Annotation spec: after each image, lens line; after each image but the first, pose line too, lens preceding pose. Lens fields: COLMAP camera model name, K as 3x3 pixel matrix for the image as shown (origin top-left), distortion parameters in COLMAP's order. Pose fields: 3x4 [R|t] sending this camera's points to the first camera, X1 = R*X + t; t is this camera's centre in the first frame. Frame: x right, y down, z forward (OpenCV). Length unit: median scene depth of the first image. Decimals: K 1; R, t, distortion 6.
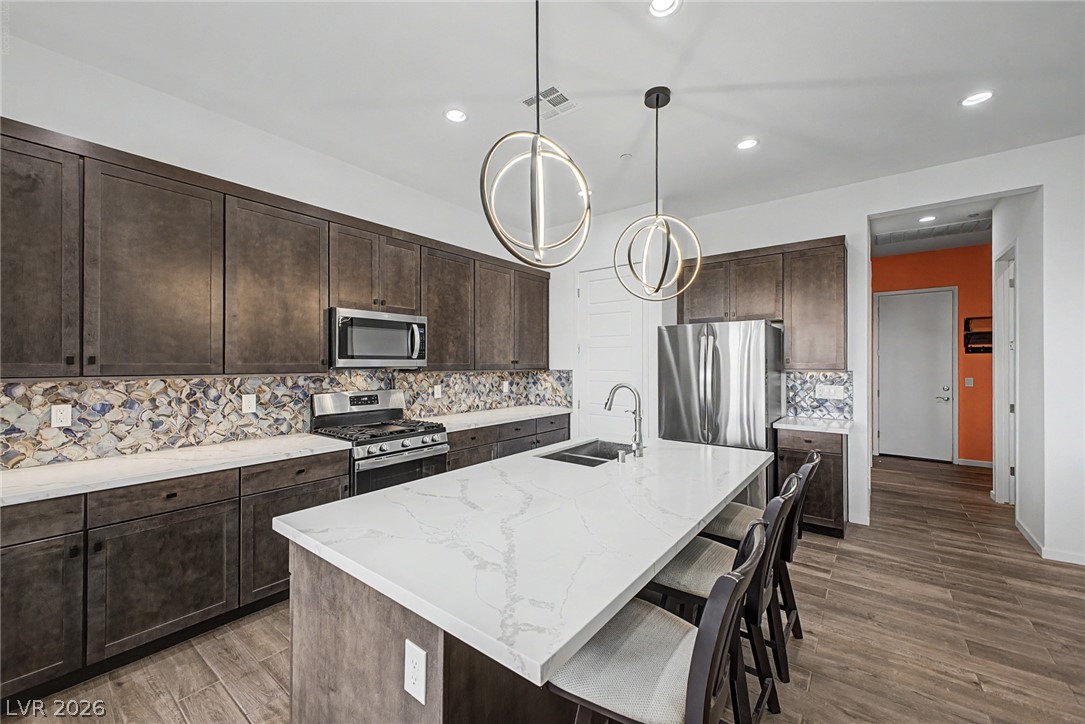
lens RADIAL K [[429.7, 0, 544.3], [0, 429.7, 359.4], [0, 0, 1]] dist [0.014722, -0.003843]
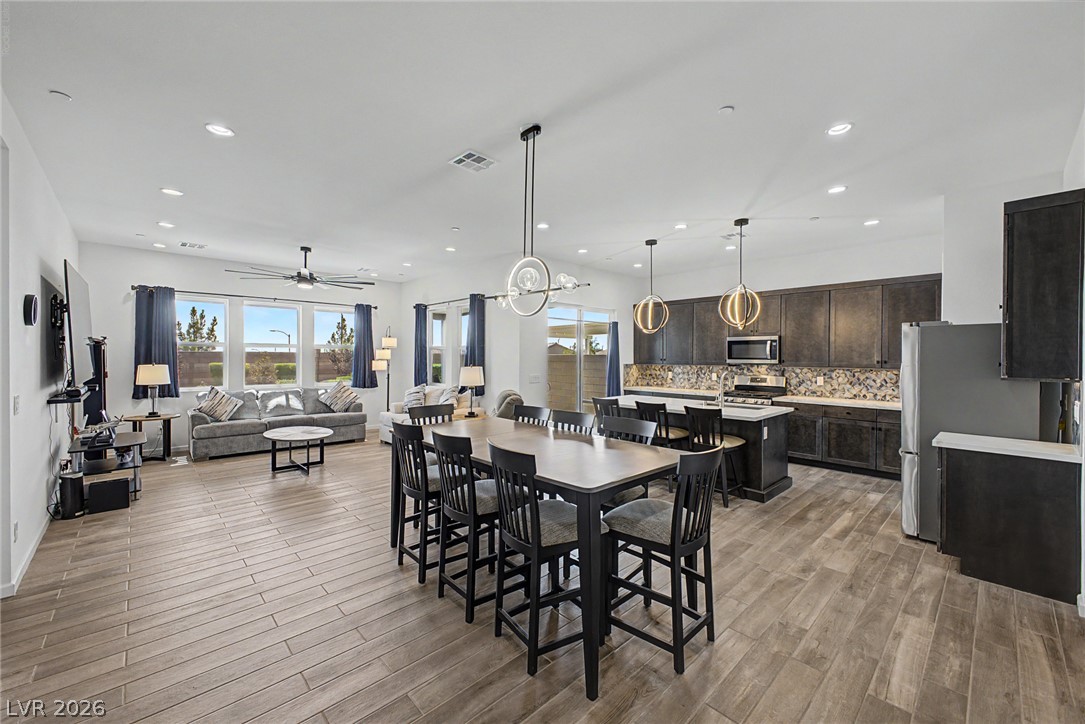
lens RADIAL K [[429.7, 0, 544.3], [0, 429.7, 359.4], [0, 0, 1]] dist [0.014722, -0.003843]
pose [[-0.149240, 0.006976, -0.988776, 1.825091], [0.003152, 0.999973, 0.006579, -0.018120], [0.988796, -0.002135, -0.149258, 0.348884]]
